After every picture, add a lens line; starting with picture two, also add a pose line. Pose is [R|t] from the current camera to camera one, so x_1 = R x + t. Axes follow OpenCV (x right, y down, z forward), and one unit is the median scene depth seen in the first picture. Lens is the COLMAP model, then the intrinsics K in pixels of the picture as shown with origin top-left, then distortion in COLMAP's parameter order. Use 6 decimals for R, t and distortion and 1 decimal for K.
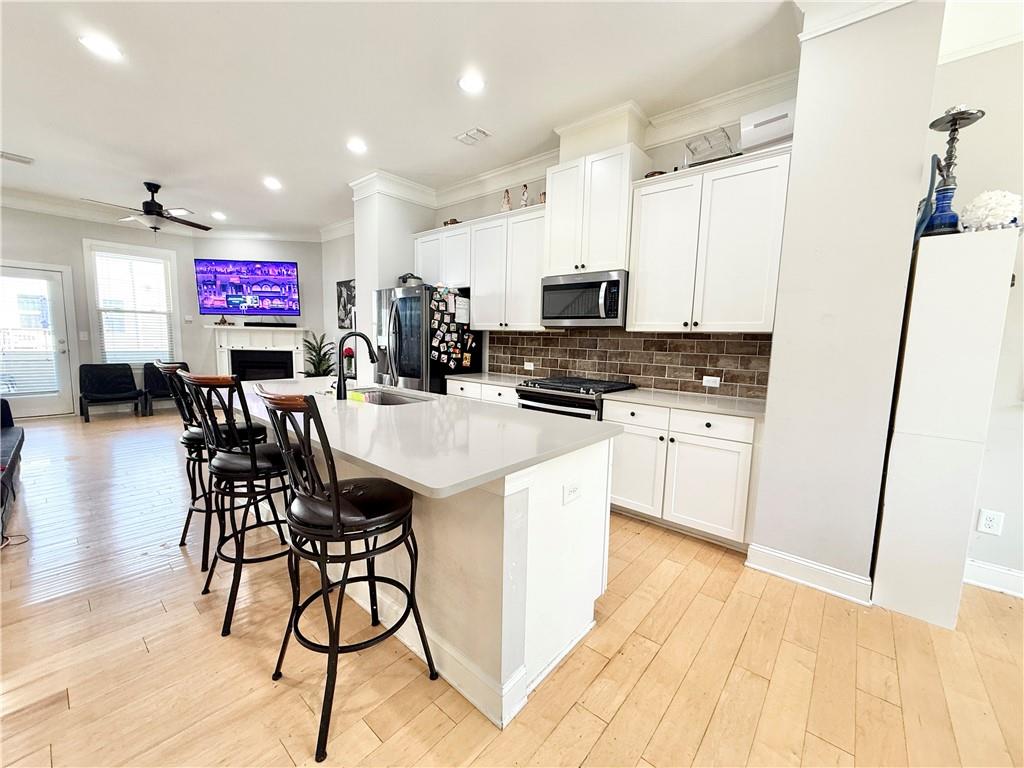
lens RADIAL K [[409.0, 0, 510.1], [0, 409.0, 384.7], [0, 0, 1]] dist [0.002540, 0.000220]
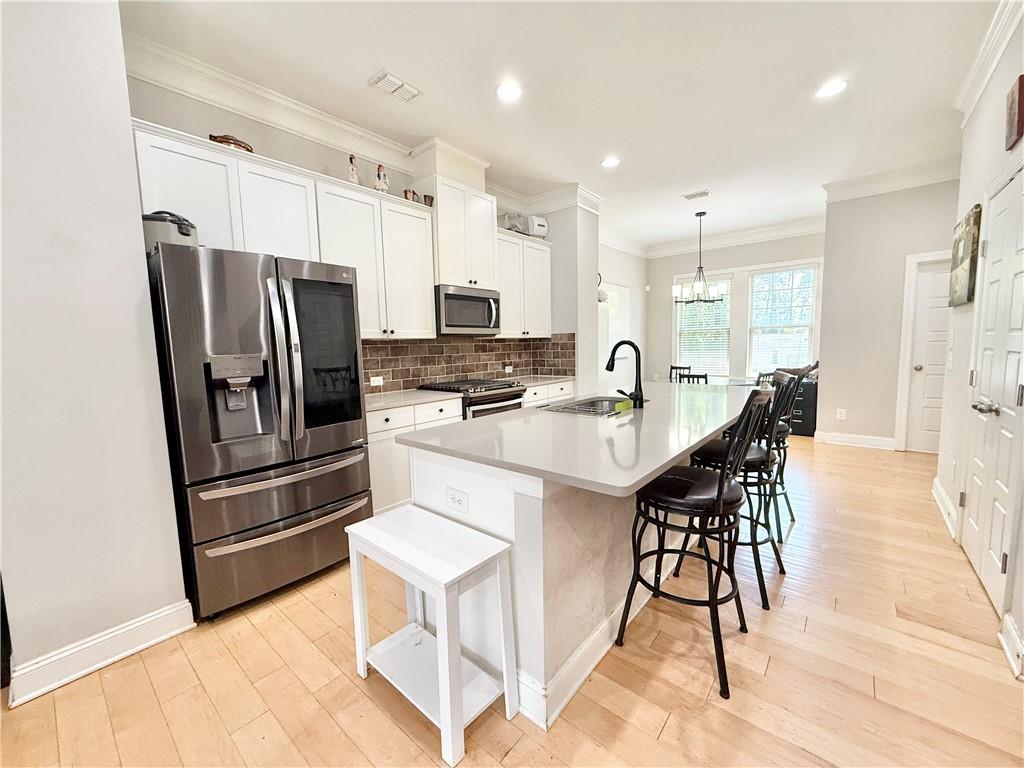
lens RADIAL K [[409.0, 0, 510.1], [0, 409.0, 384.7], [0, 0, 1]] dist [0.002540, 0.000220]
pose [[-0.009322, -0.121806, 0.992510, -0.716234], [0.137781, 0.982930, 0.121924, -0.094179], [-0.990419, 0.137885, 0.007620, 0.664119]]
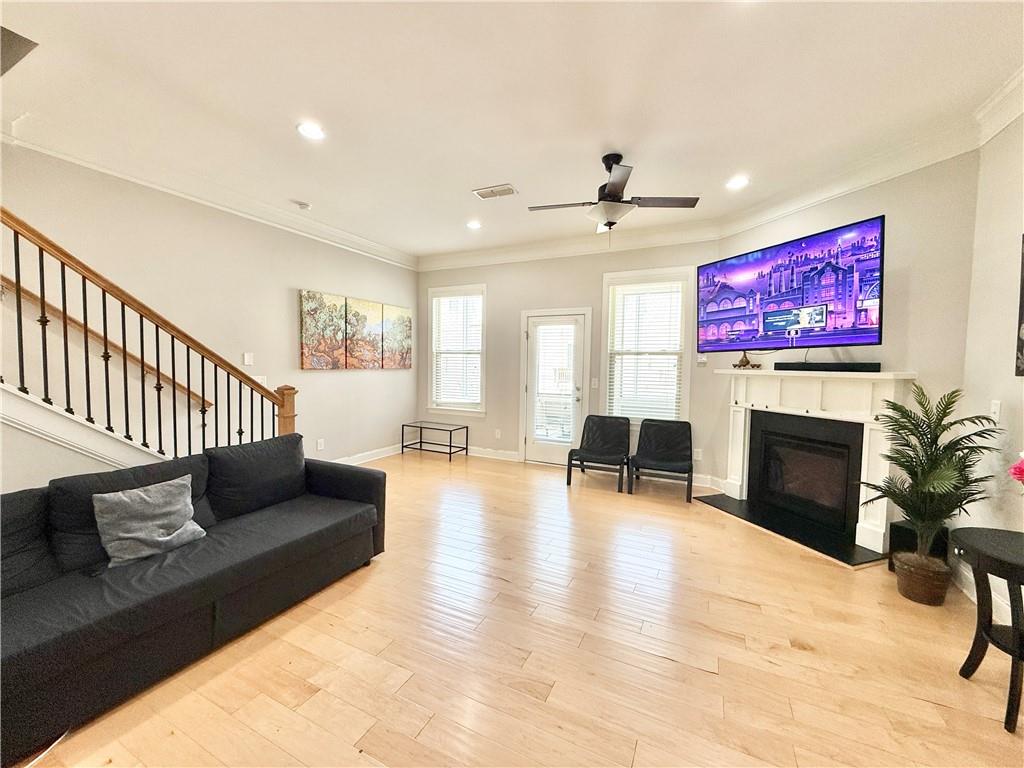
lens RADIAL K [[409.0, 0, 510.1], [0, 409.0, 384.7], [0, 0, 1]] dist [0.002540, 0.000220]
pose [[0.248407, 0.026926, -0.968281, -0.297386], [-0.121451, 0.992591, -0.003556, -0.116378], [0.961012, 0.118482, 0.249837, 0.780902]]
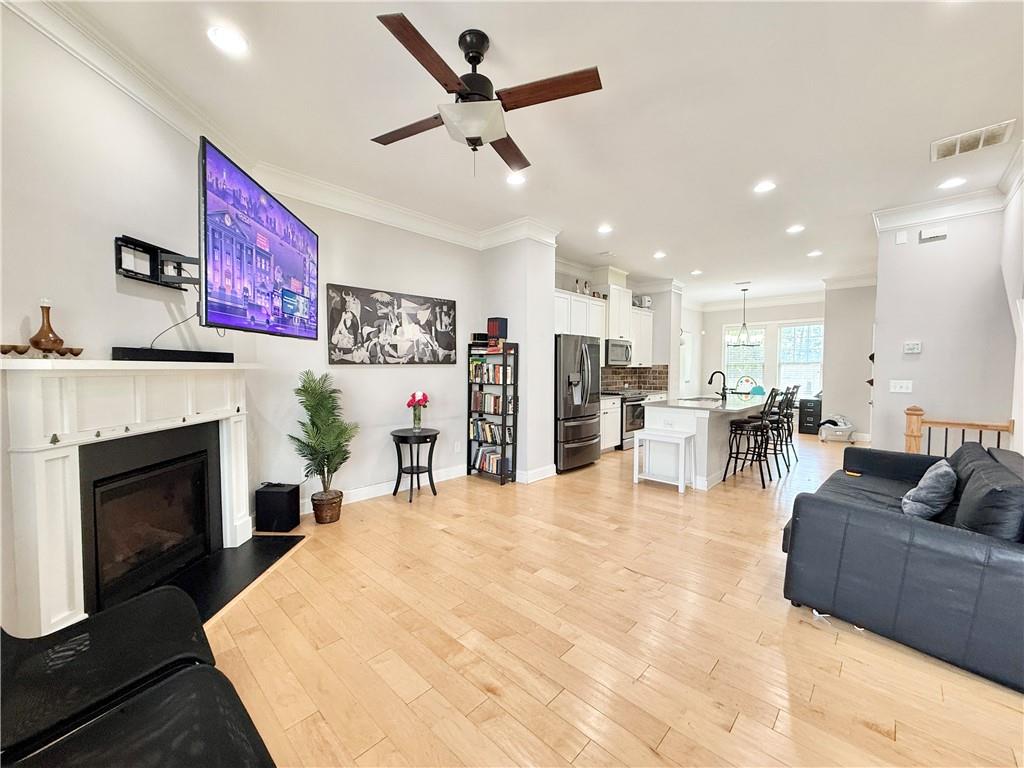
lens RADIAL K [[409.0, 0, 510.1], [0, 409.0, 384.7], [0, 0, 1]] dist [0.002540, 0.000220]
pose [[0.055115, -0.063642, 0.996450, -1.430014], [0.113942, 0.991848, 0.057046, -0.164824], [-0.991957, 0.110393, 0.061918, 1.051930]]
